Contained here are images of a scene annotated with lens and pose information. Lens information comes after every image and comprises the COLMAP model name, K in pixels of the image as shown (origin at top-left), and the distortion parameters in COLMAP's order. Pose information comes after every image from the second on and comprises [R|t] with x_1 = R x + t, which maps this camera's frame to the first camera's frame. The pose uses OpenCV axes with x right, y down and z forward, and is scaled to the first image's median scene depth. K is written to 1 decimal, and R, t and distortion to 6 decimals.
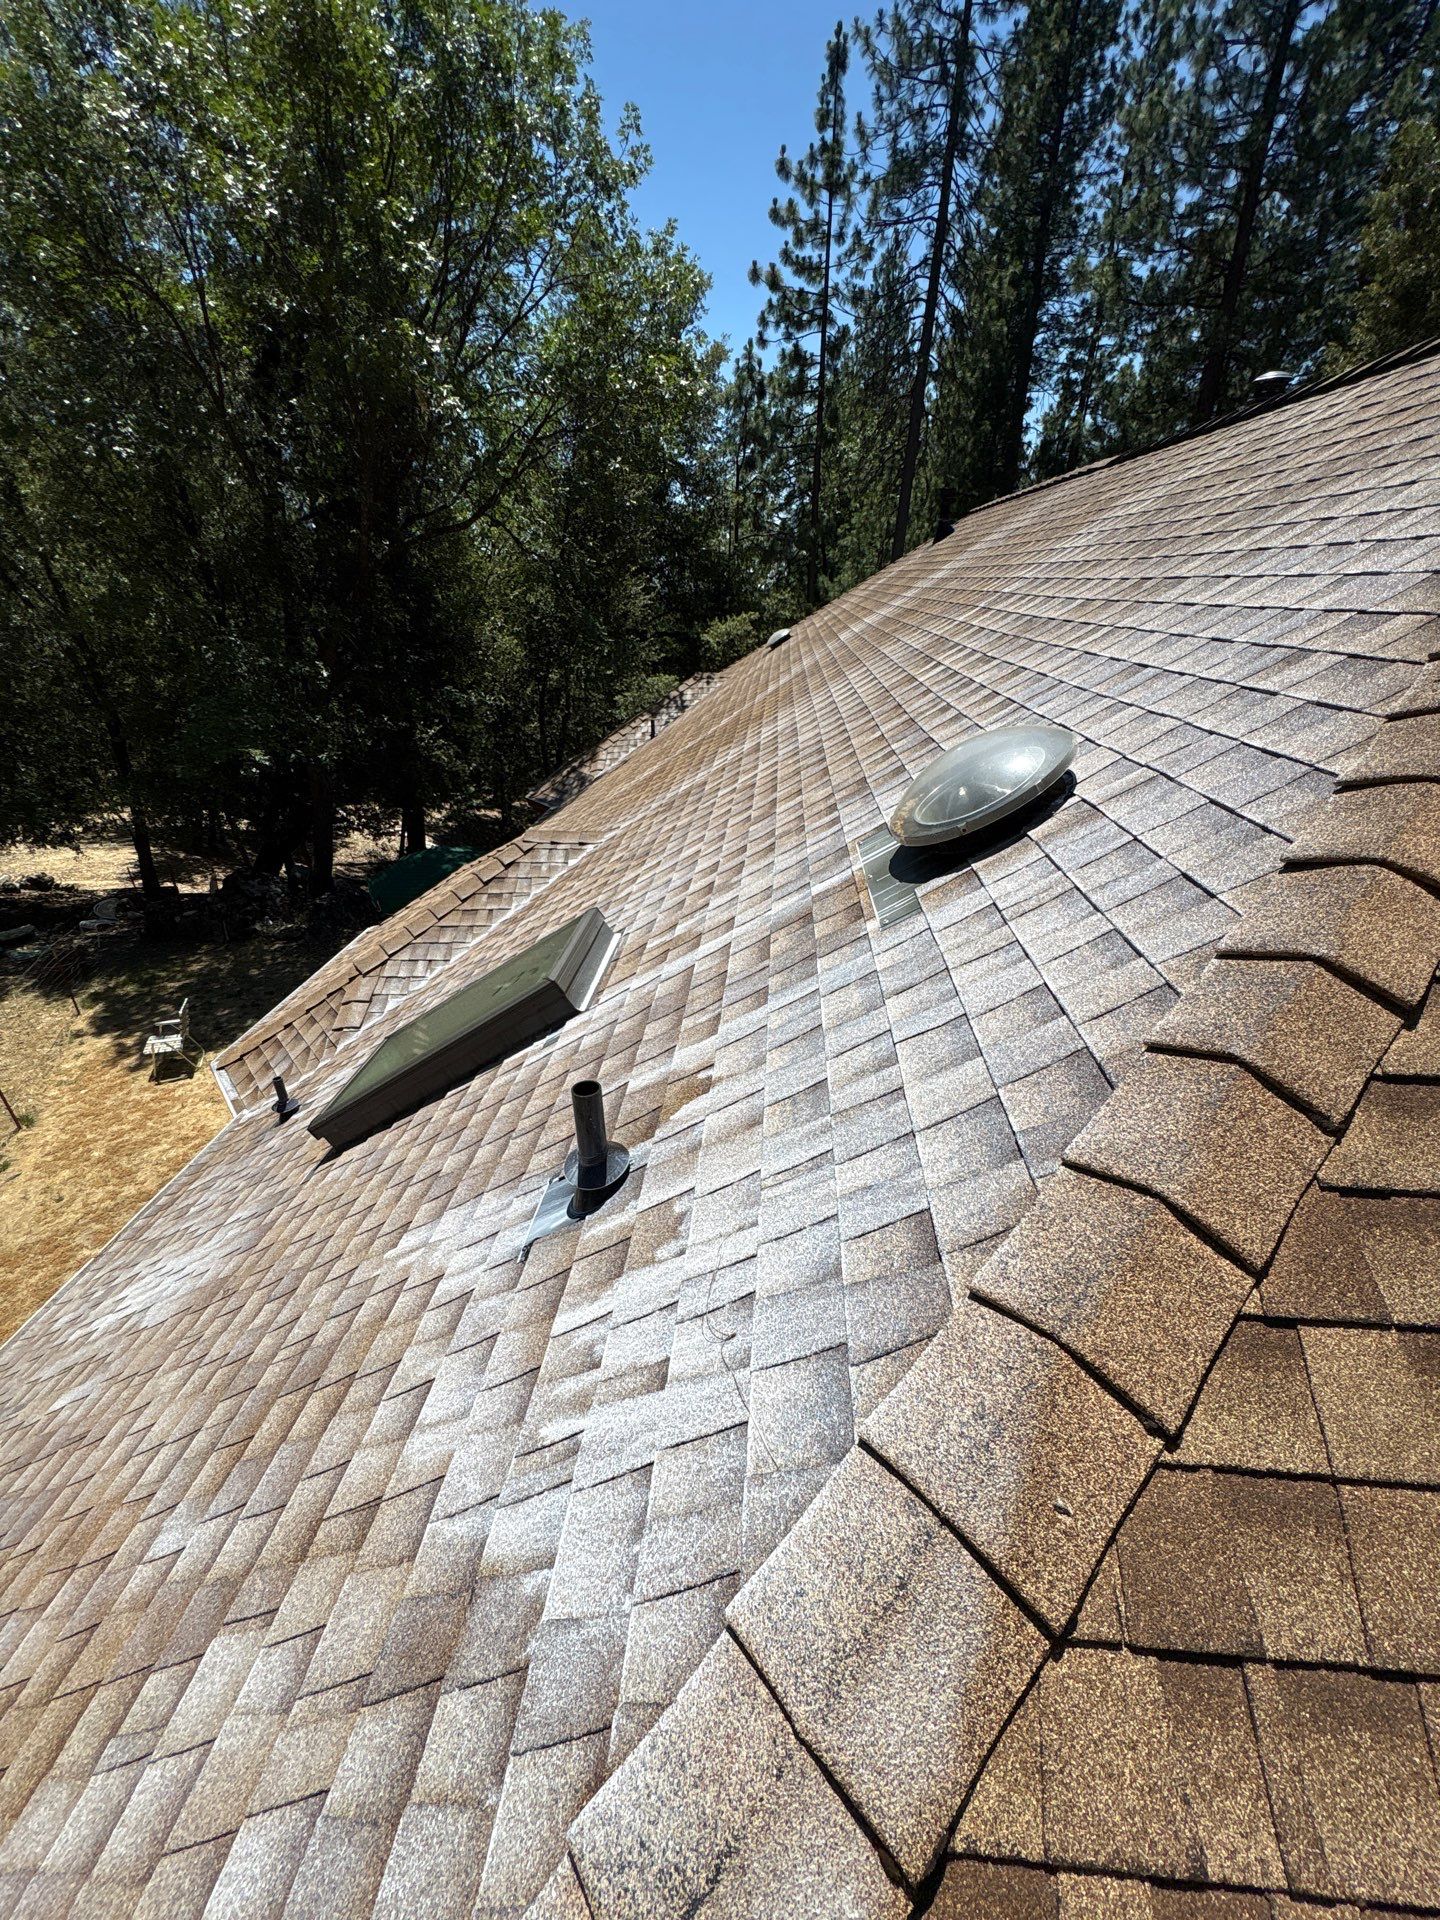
lens RADIAL K [[752.7, 0, 712.1], [0, 752.7, 955.0], [0, 0, 1]] dist [-0.000377, -0.000281]
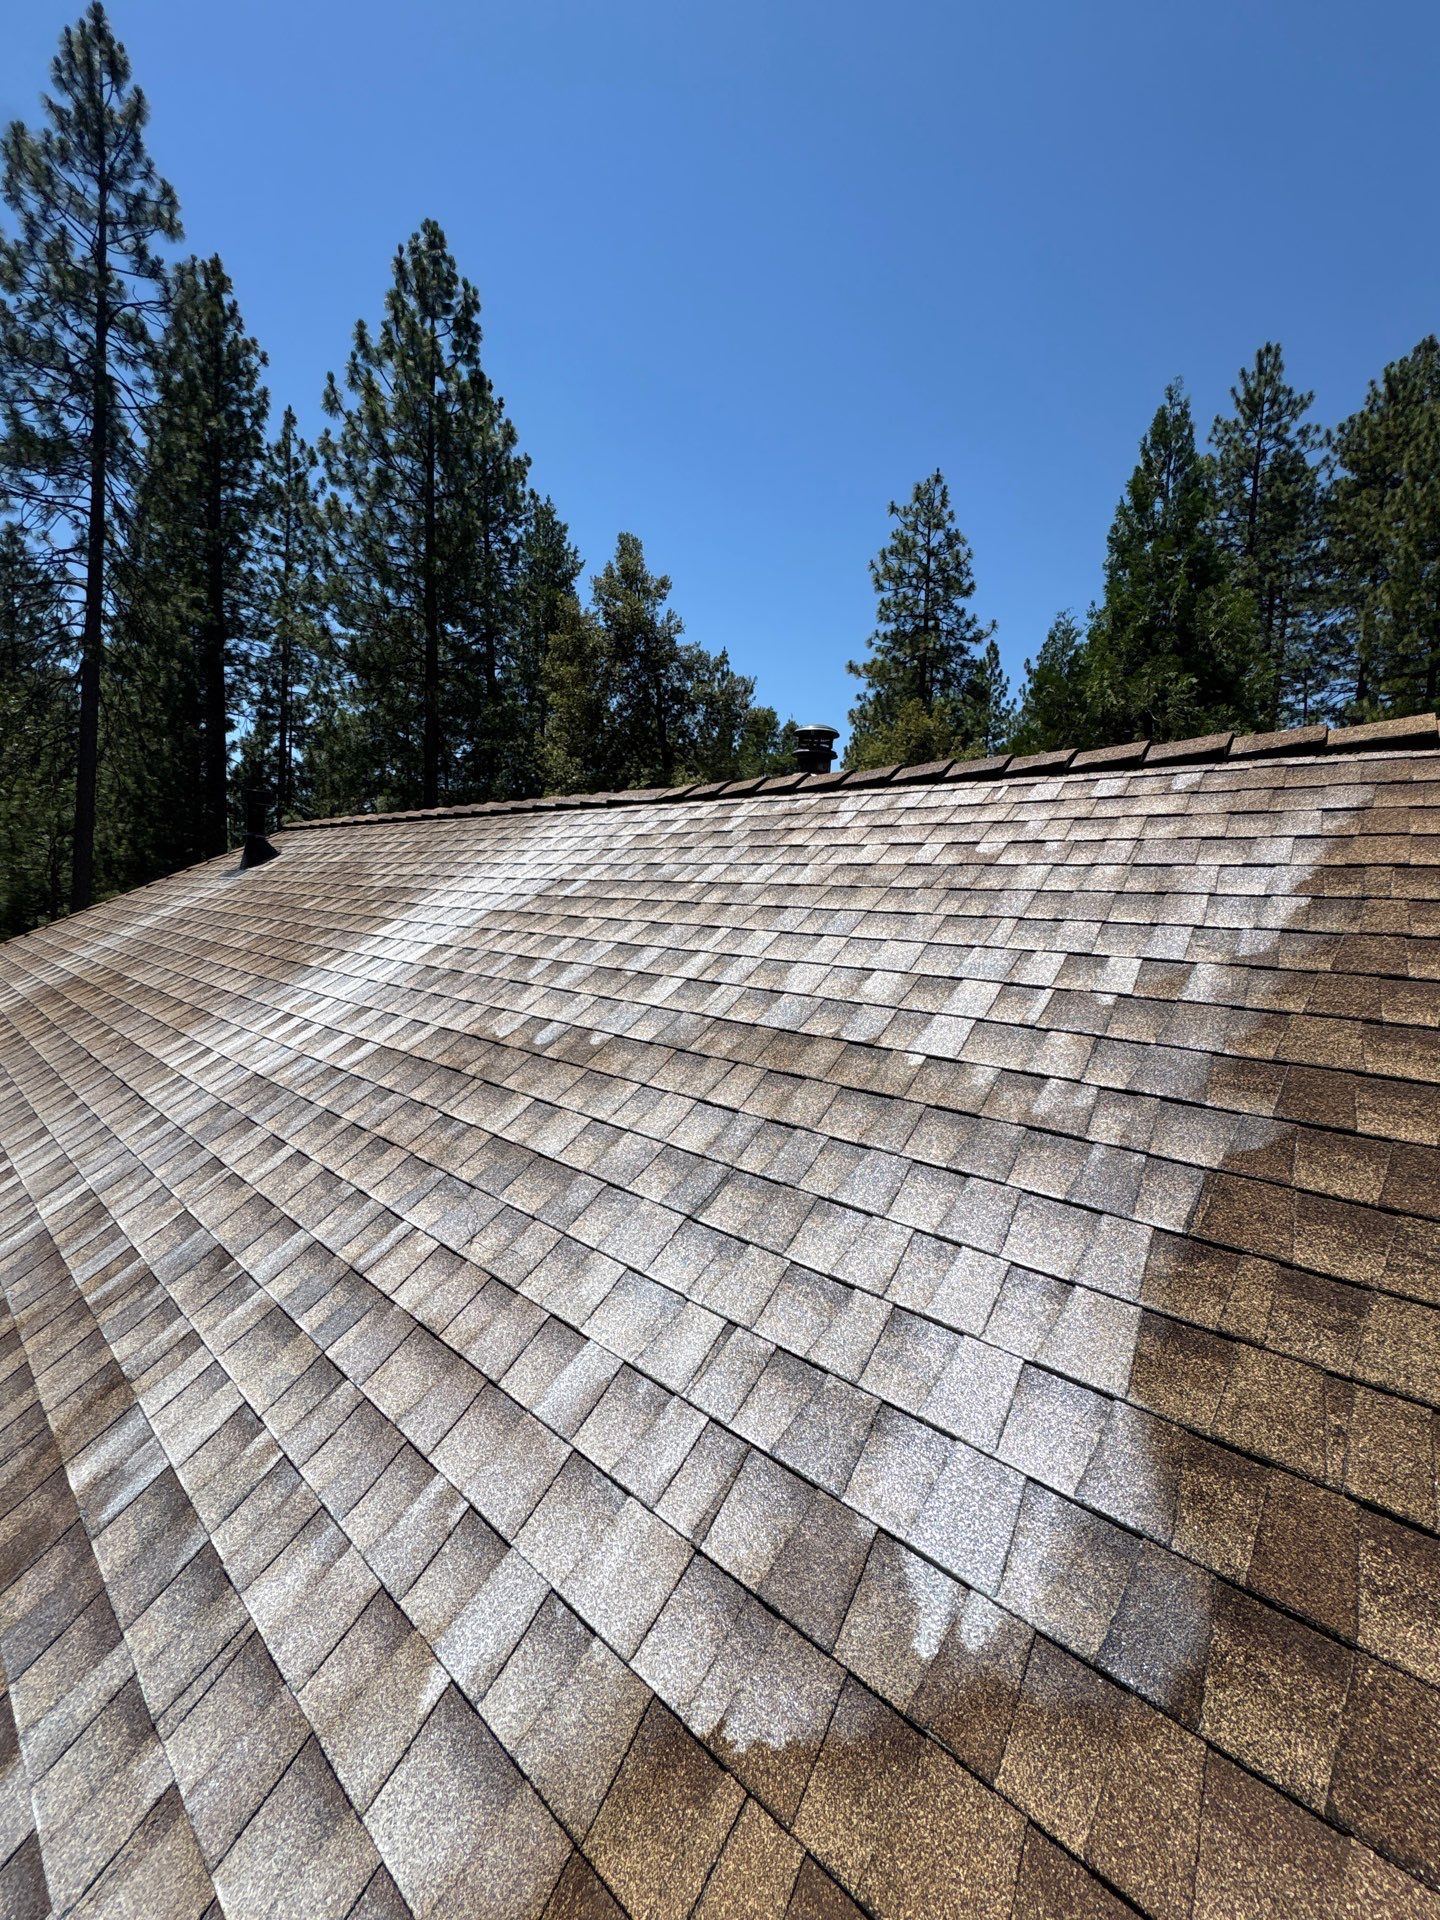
lens RADIAL K [[764.7, 0, 722.8], [0, 764.7, 965.2], [0, 0, 1]] dist [0.002648, -0.000908]
pose [[0.593565, -0.028864, 0.804268, 0.006744], [0.312933, 0.928990, -0.197611, -0.092996], [-0.741454, 0.368977, 0.560448, 0.157880]]
